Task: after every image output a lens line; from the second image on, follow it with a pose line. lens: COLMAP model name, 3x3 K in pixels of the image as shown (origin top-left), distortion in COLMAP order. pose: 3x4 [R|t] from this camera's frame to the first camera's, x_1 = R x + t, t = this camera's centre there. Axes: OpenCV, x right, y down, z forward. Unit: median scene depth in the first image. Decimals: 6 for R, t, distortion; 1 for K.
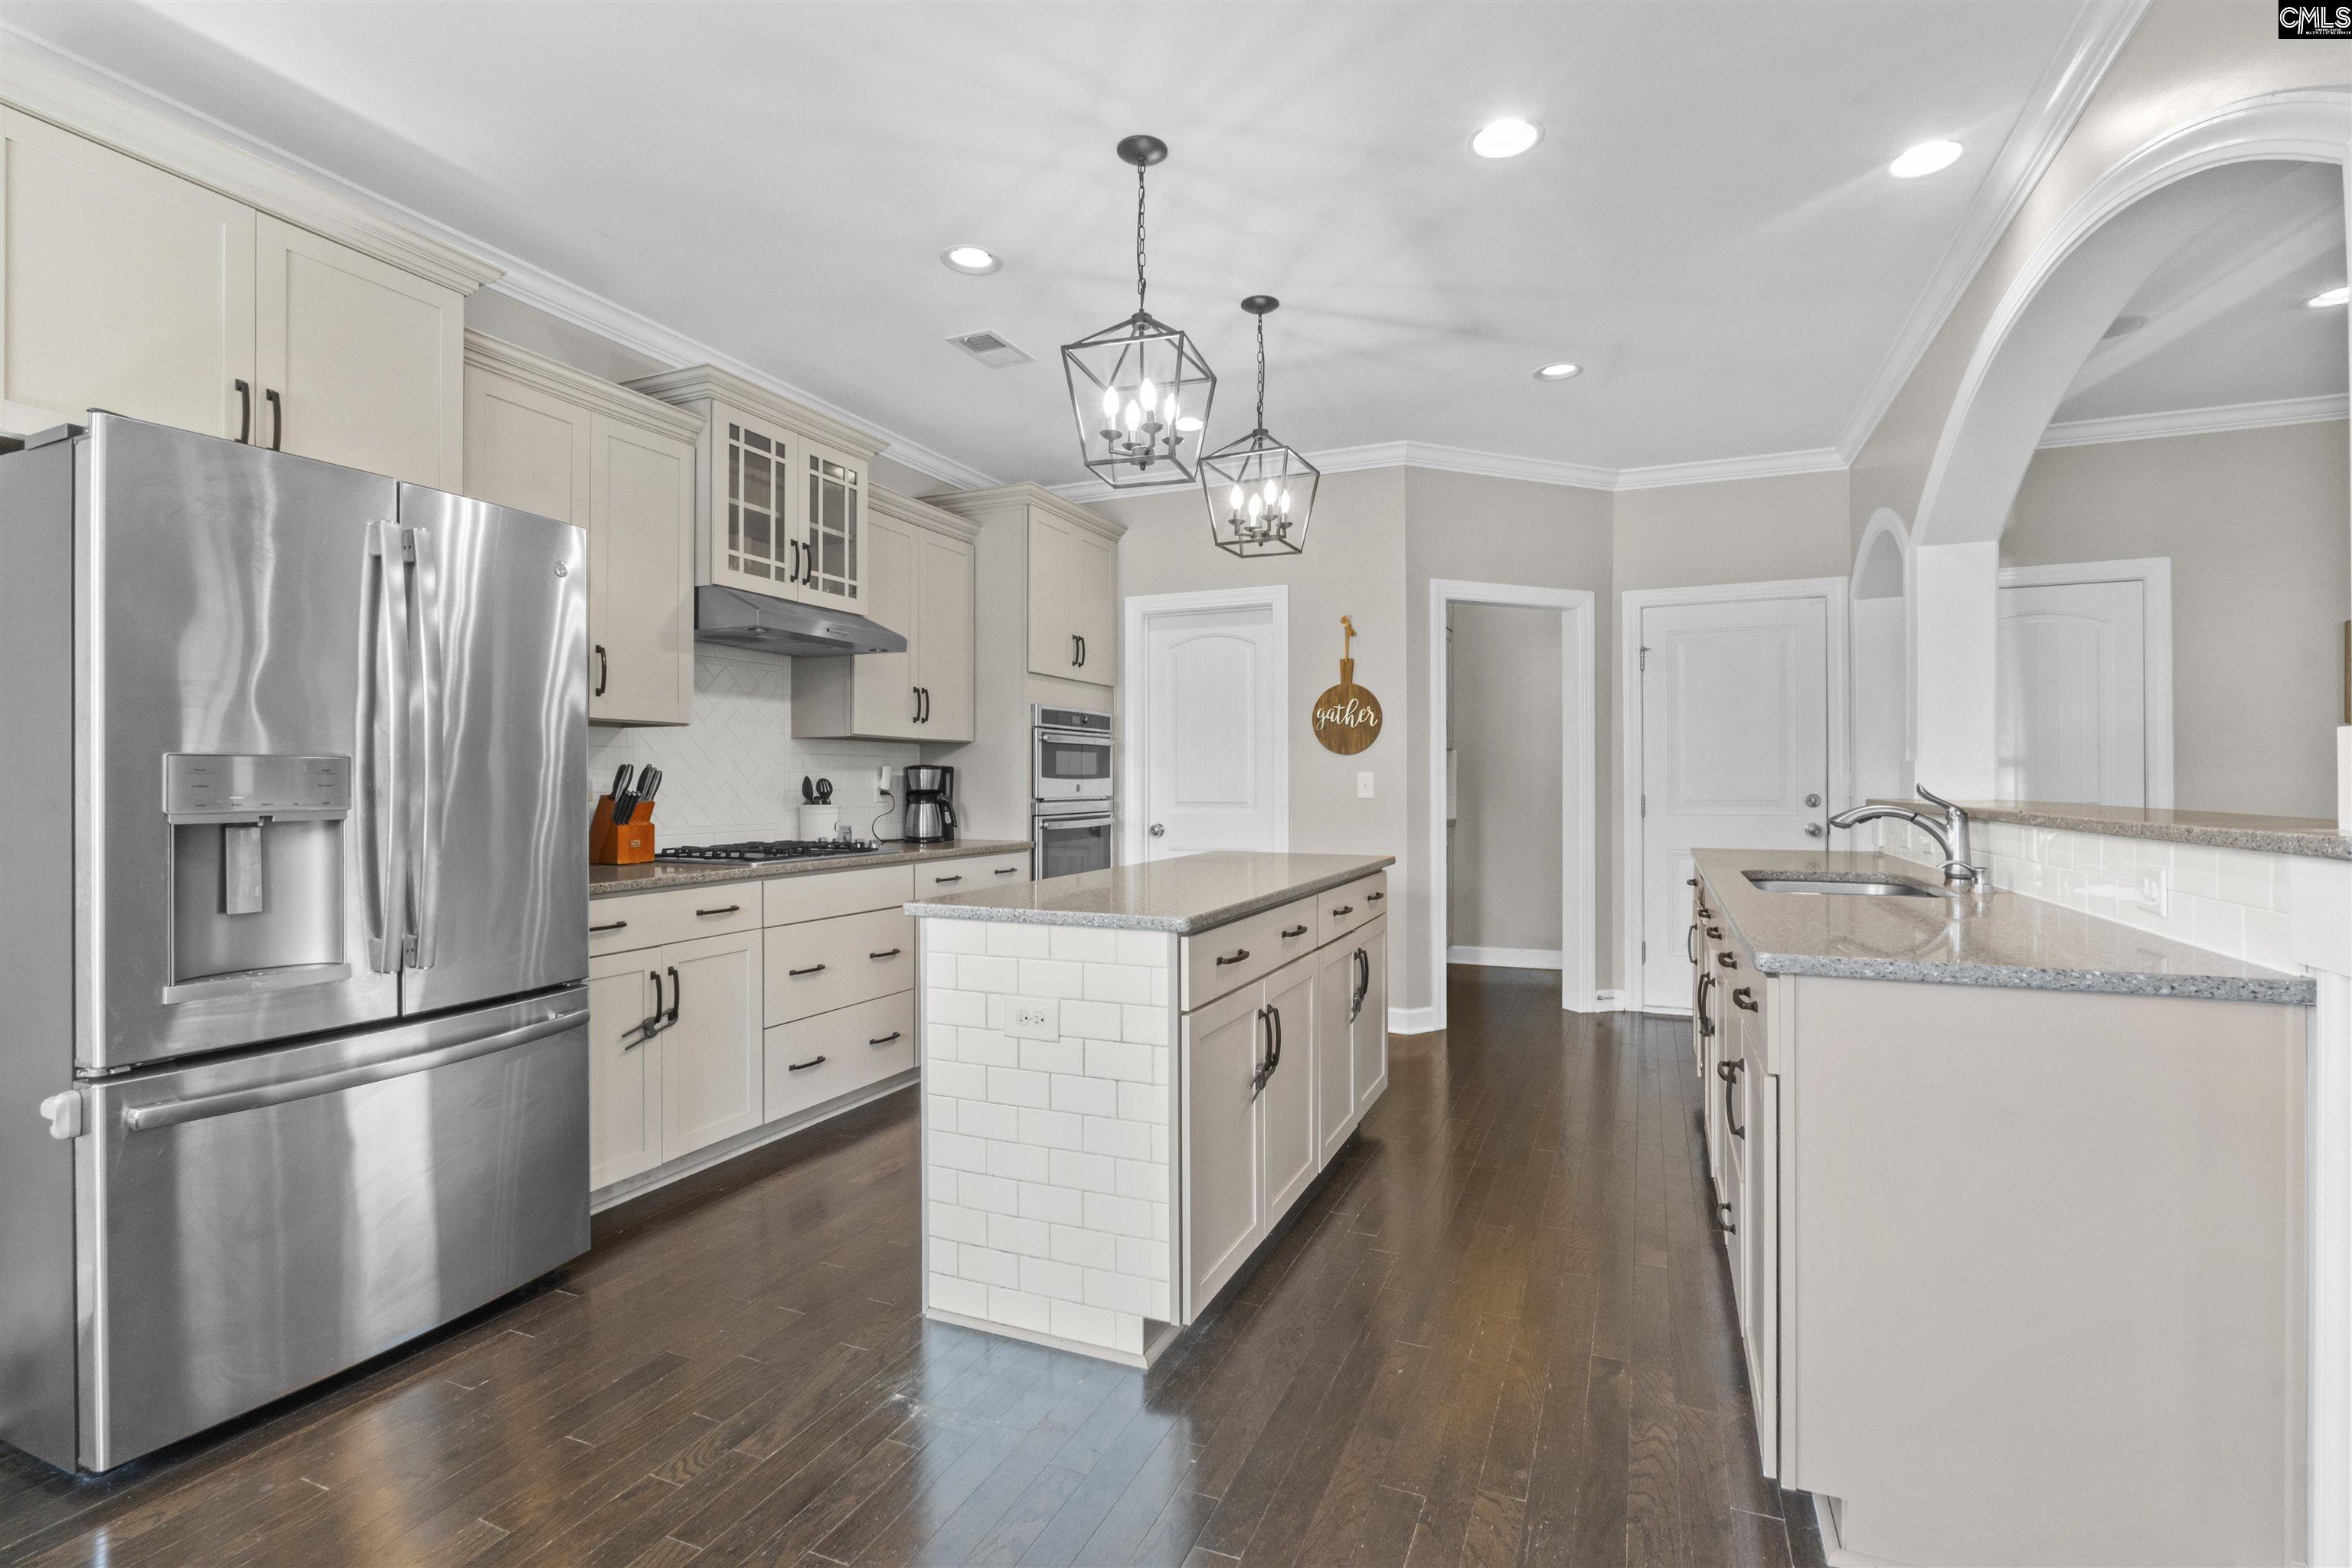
lens RADIAL K [[1073.4, 0, 1163.1], [0, 1073.4, 774.5], [0, 0, 1]] dist [-0.019236, -0.001016]
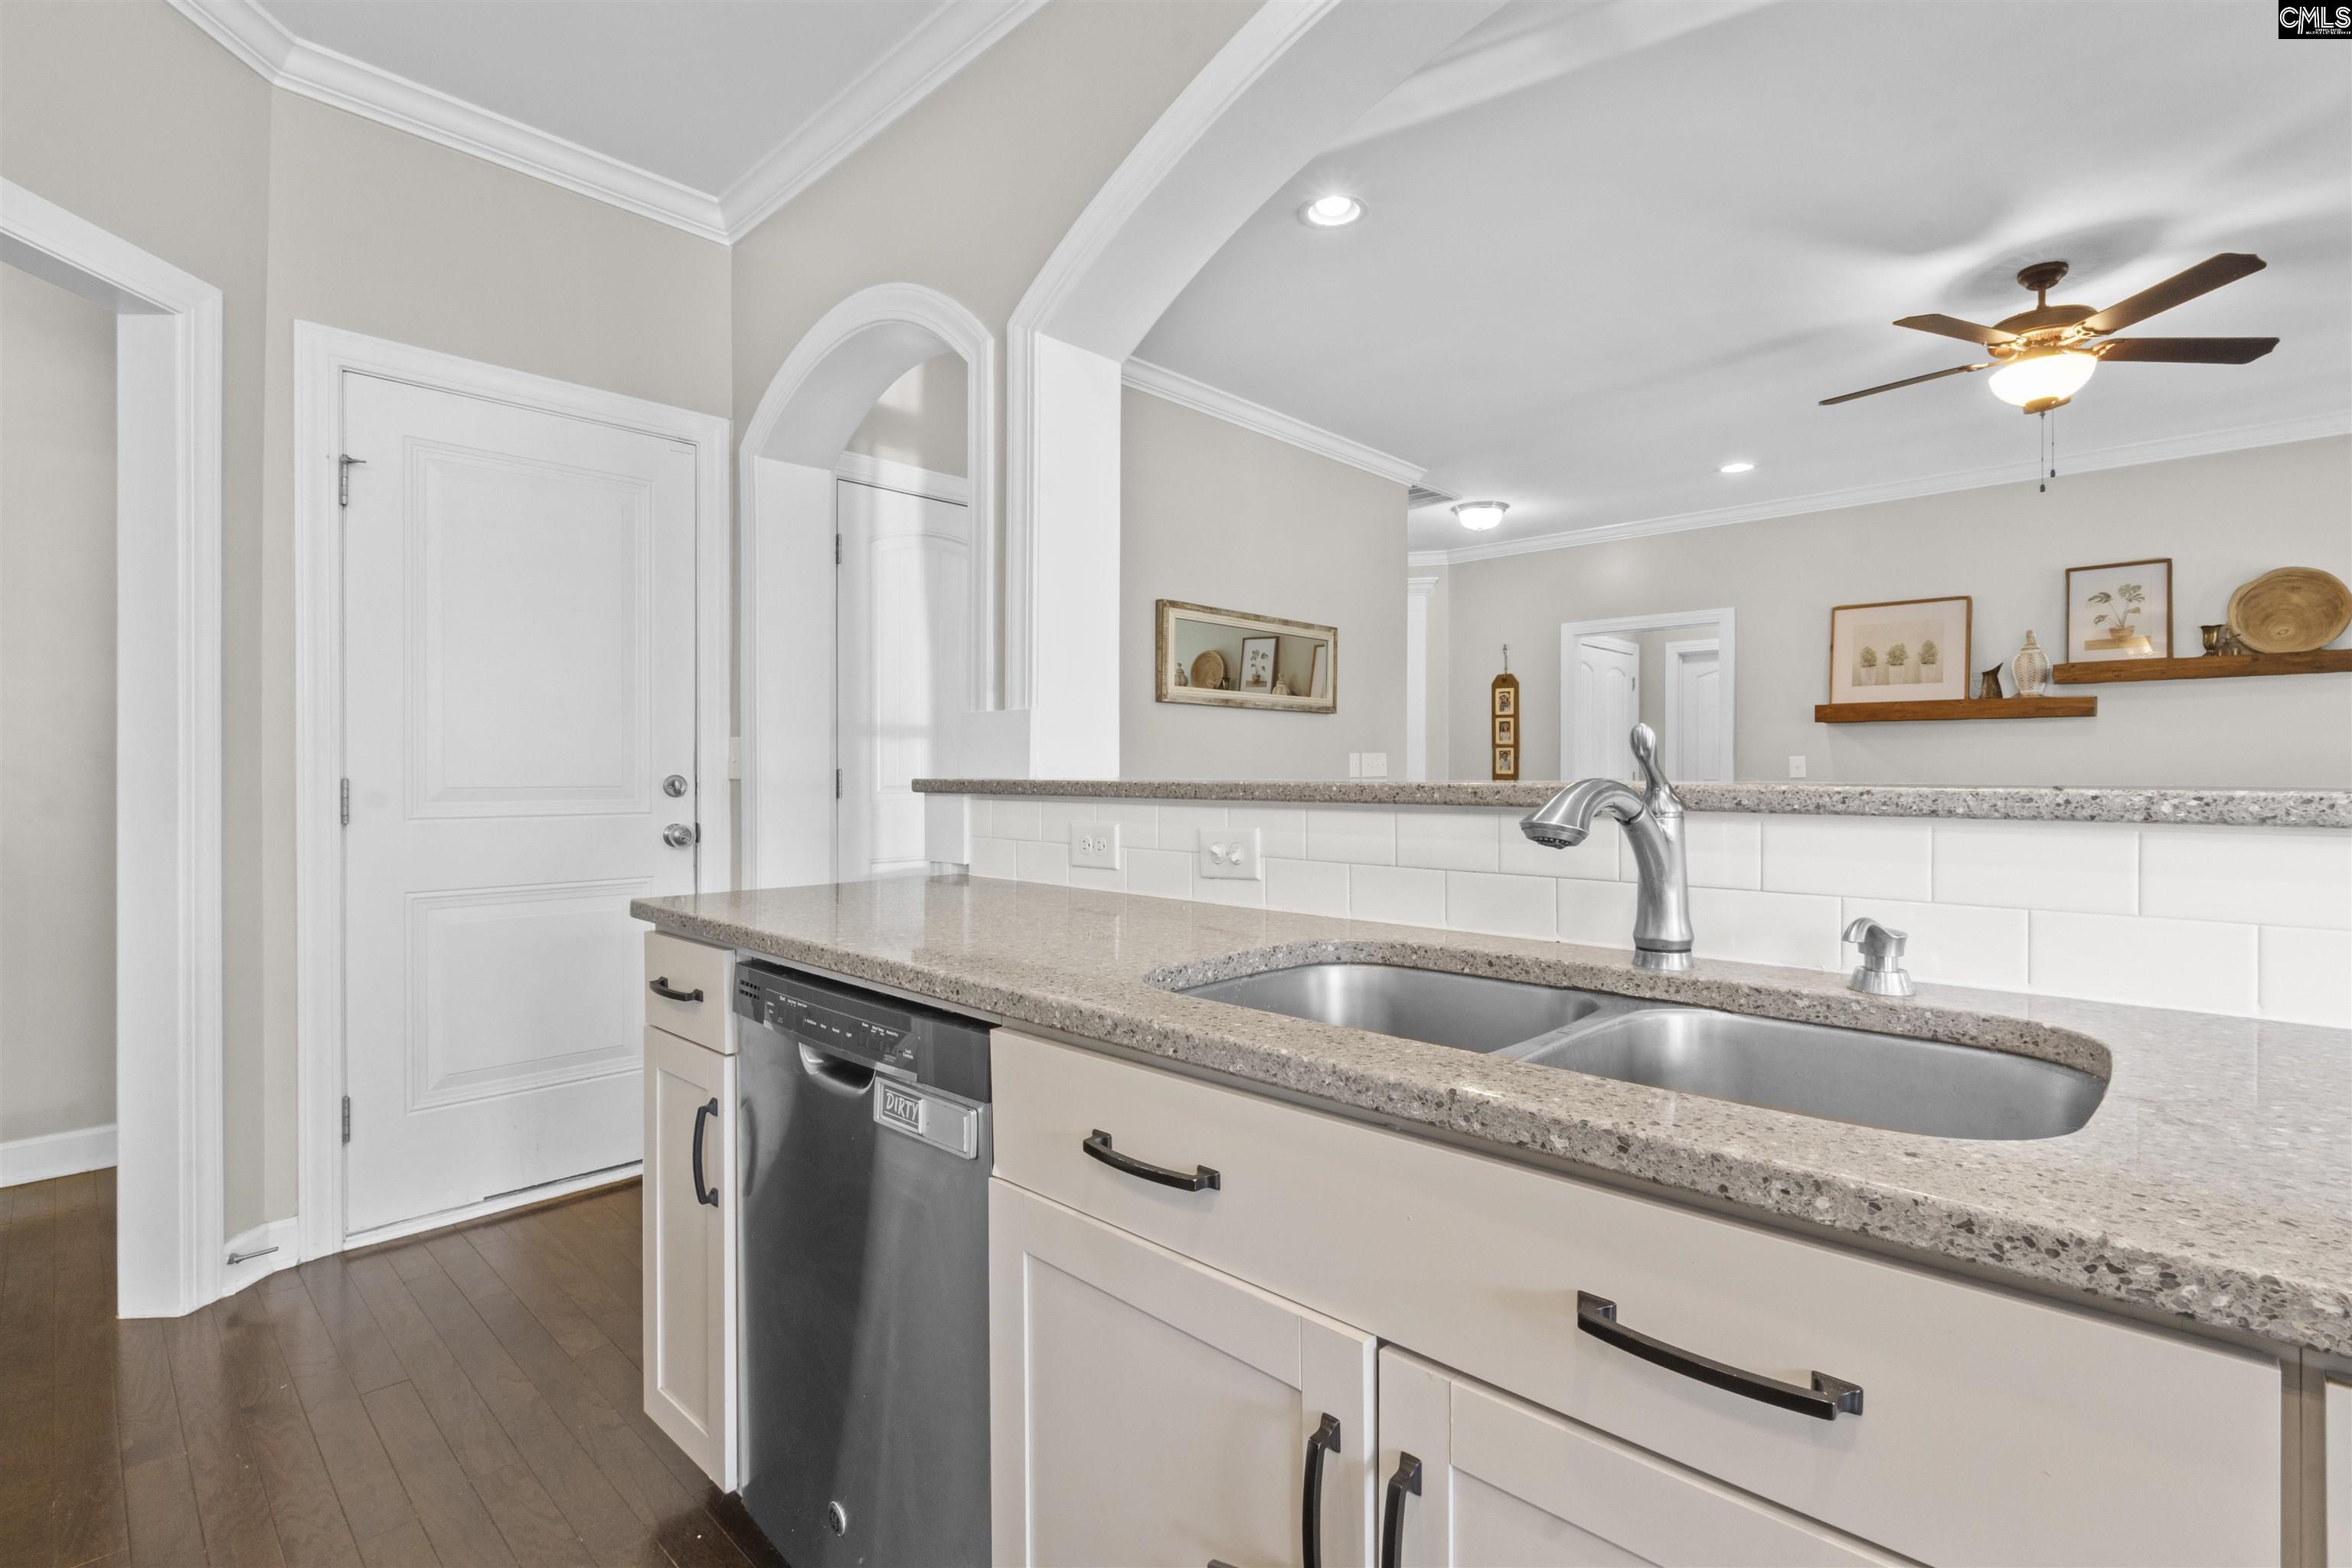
lens RADIAL K [[1073.4, 0, 1169.7], [0, 1073.4, 775.3], [0, 0, 1]] dist [-0.019236, -0.001016]
pose [[0.410179, 0.001691, 0.912004, 0.187305], [-0.010867, 0.999936, 0.003033, 0.013722], [-0.911940, -0.011155, 0.410171, 0.510714]]
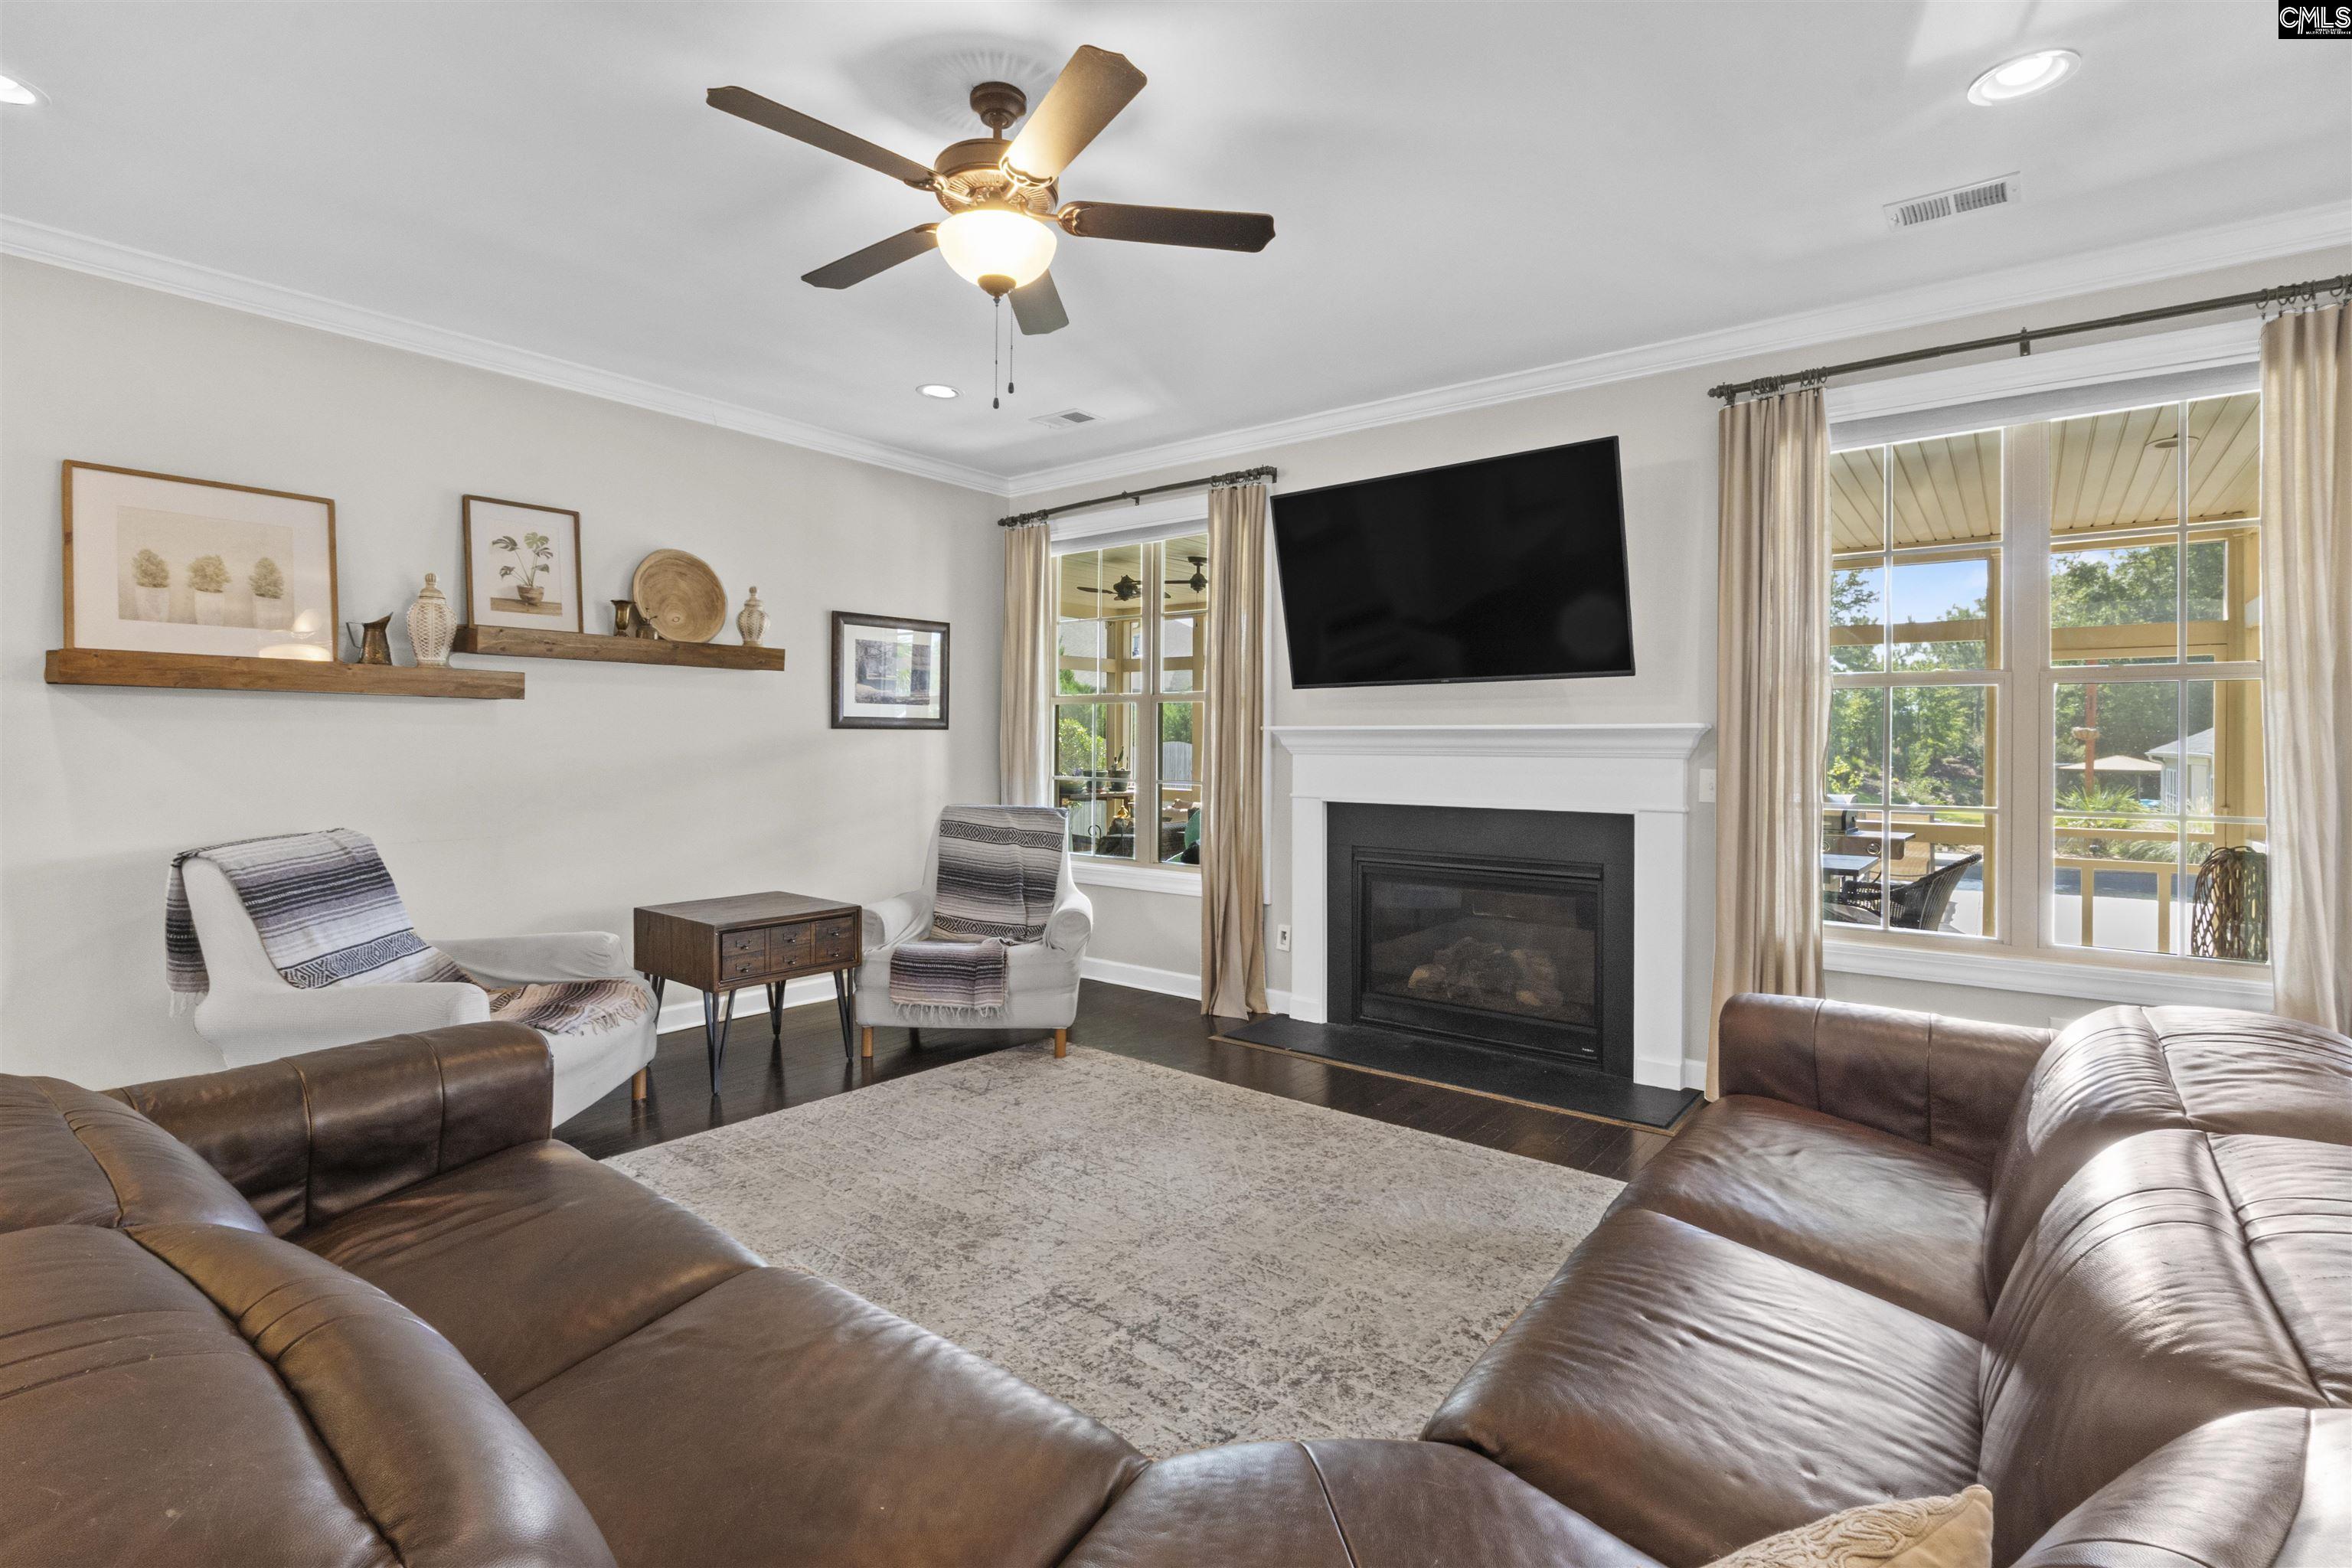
lens RADIAL K [[1073.4, 0, 1178.2], [0, 1073.4, 763.3], [0, 0, 1]] dist [-0.019236, -0.001016]
pose [[-0.961713, -0.002621, 0.274045, 0.761569], [-0.000457, 0.999968, 0.007960, -0.008111], [-0.274057, 0.007530, -0.961684, 0.714899]]
